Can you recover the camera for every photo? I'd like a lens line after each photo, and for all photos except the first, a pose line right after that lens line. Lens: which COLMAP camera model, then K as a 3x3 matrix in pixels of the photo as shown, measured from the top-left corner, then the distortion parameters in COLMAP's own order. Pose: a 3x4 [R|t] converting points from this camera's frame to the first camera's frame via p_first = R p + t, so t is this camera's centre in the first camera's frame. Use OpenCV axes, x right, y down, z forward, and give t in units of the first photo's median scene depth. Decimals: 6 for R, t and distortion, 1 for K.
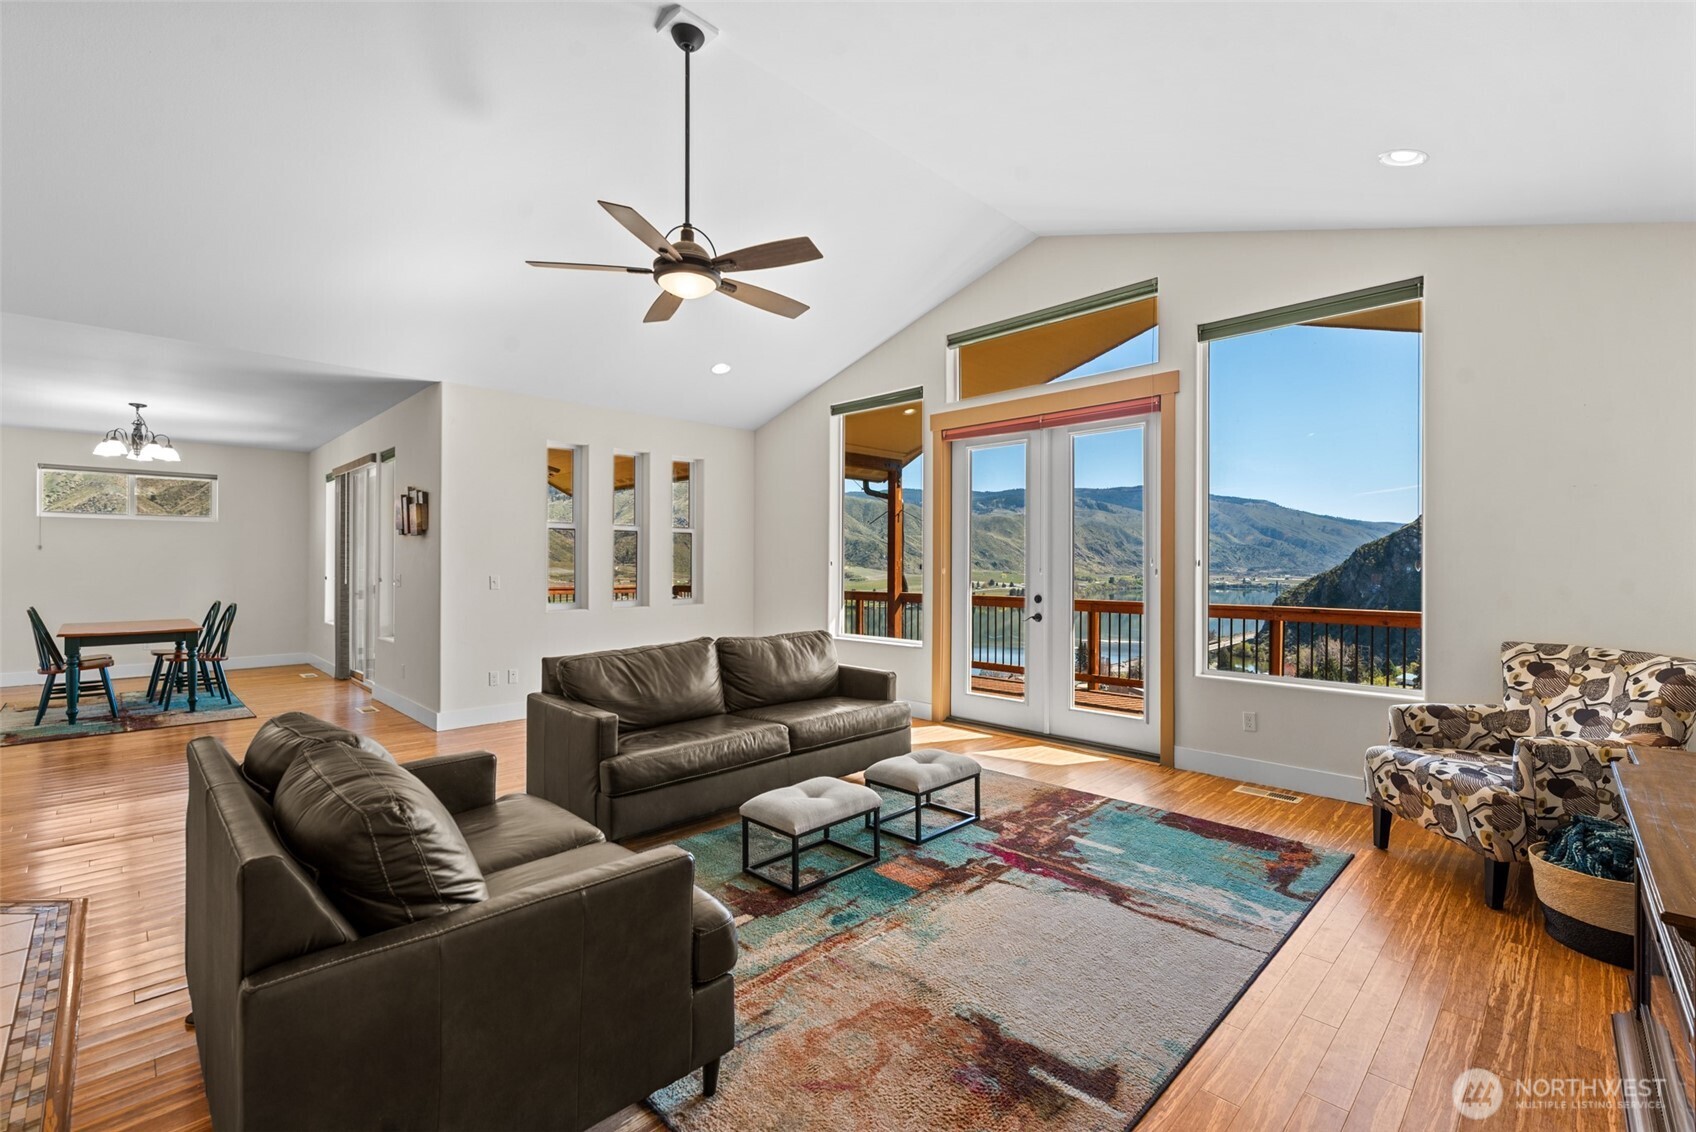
lens RADIAL K [[737.9, 0, 858.7], [0, 737.9, 568.3], [0, 0, 1]] dist [0.003716, -0.007537]
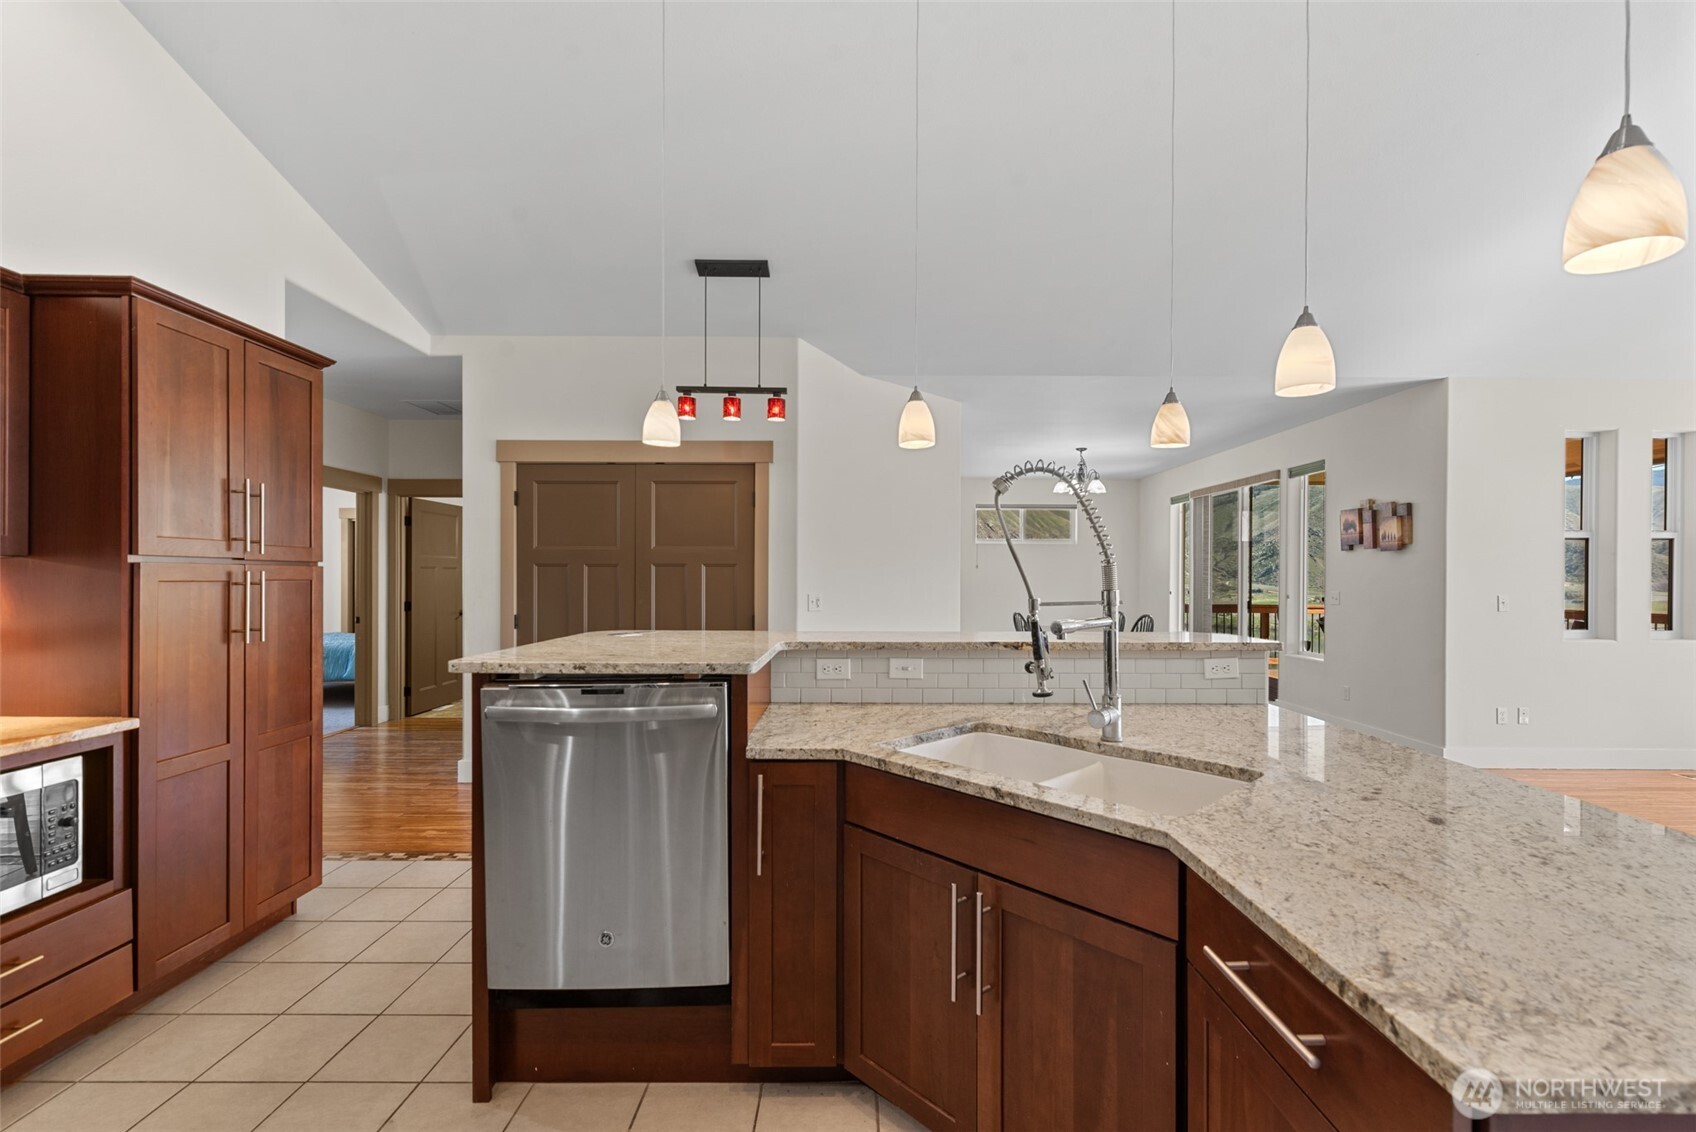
lens RADIAL K [[733.4, 0, 858.9], [0, 733.4, 580.4], [0, 0, 1]] dist [0.001497, 0.000251]
pose [[0.707360, 0.003765, -0.706843, -0.760862], [-0.005845, 0.999983, -0.000522, -0.004856], [0.706829, 0.004501, 0.707370, -0.230048]]
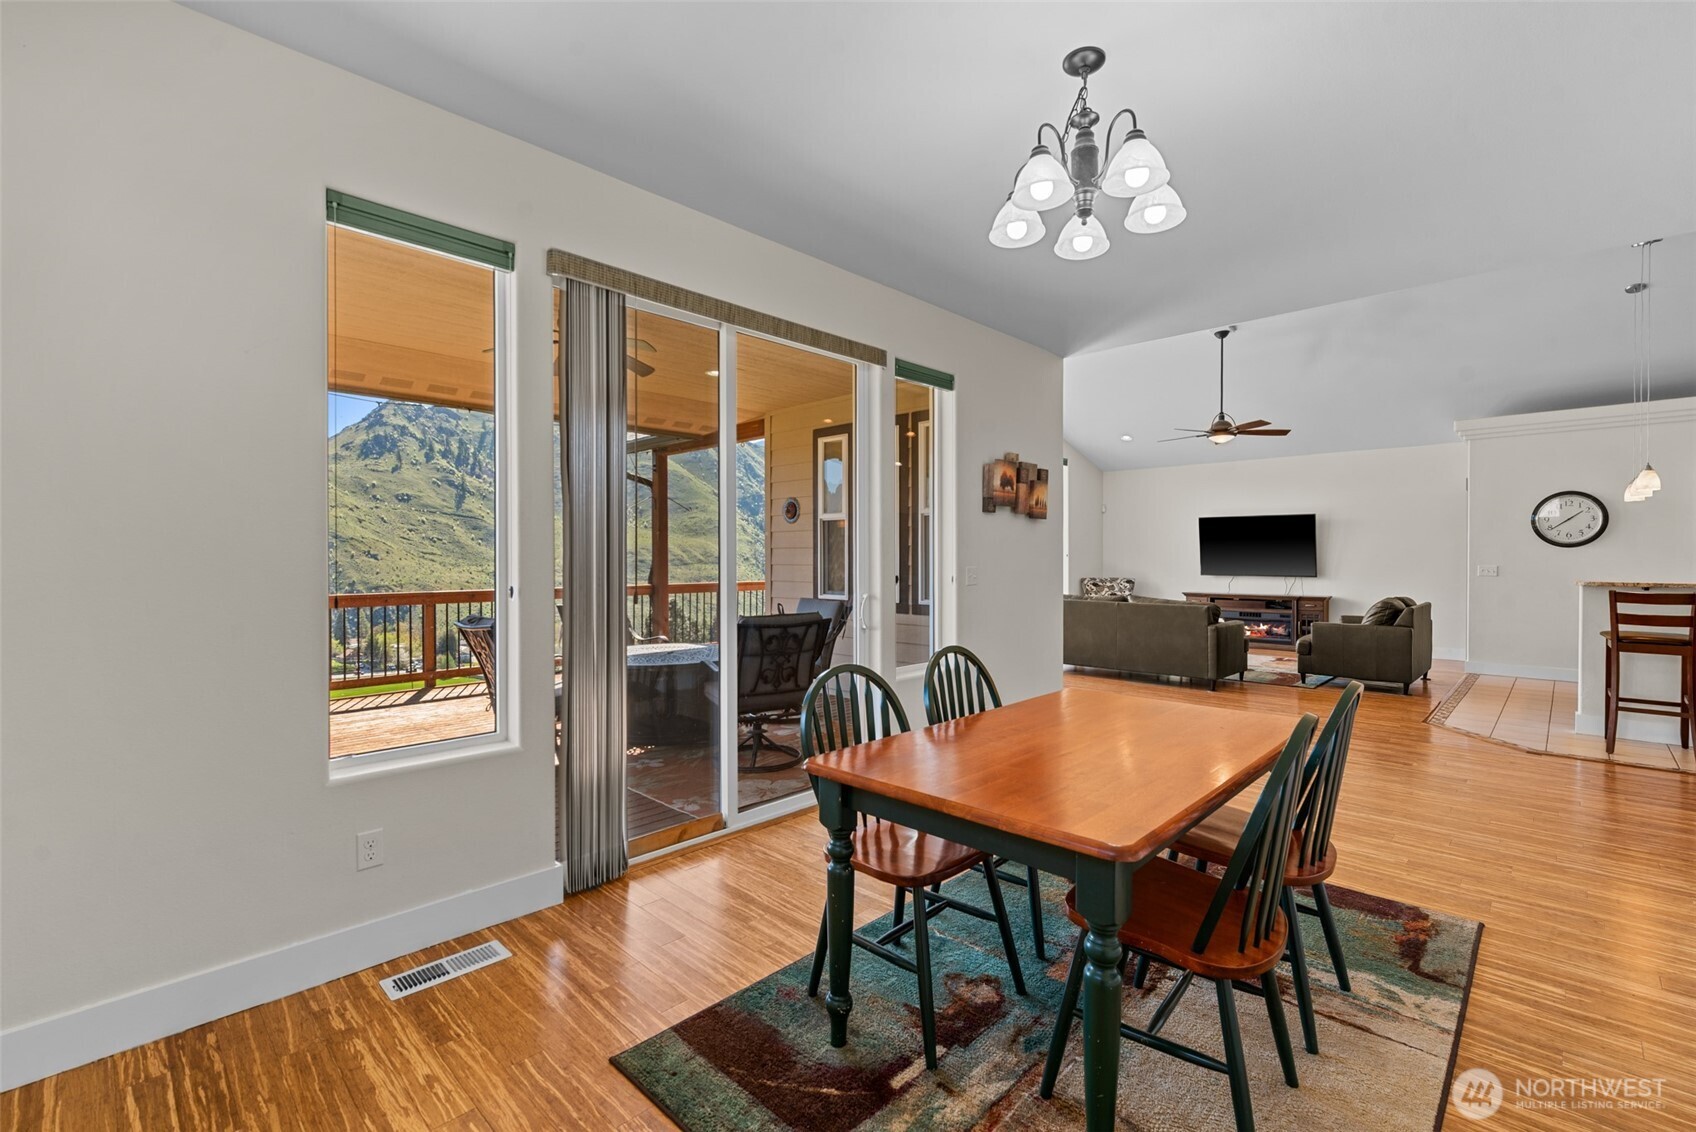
lens RADIAL K [[746.5, 0, 856.3], [0, 746.5, 565.7], [0, 0, 1]] dist [-0.000679, -0.000173]
pose [[-0.017102, -0.012731, 0.999773, -2.606321], [0.004411, 0.999908, 0.012808, -0.004907], [-0.999844, 0.004629, -0.017045, 2.200661]]
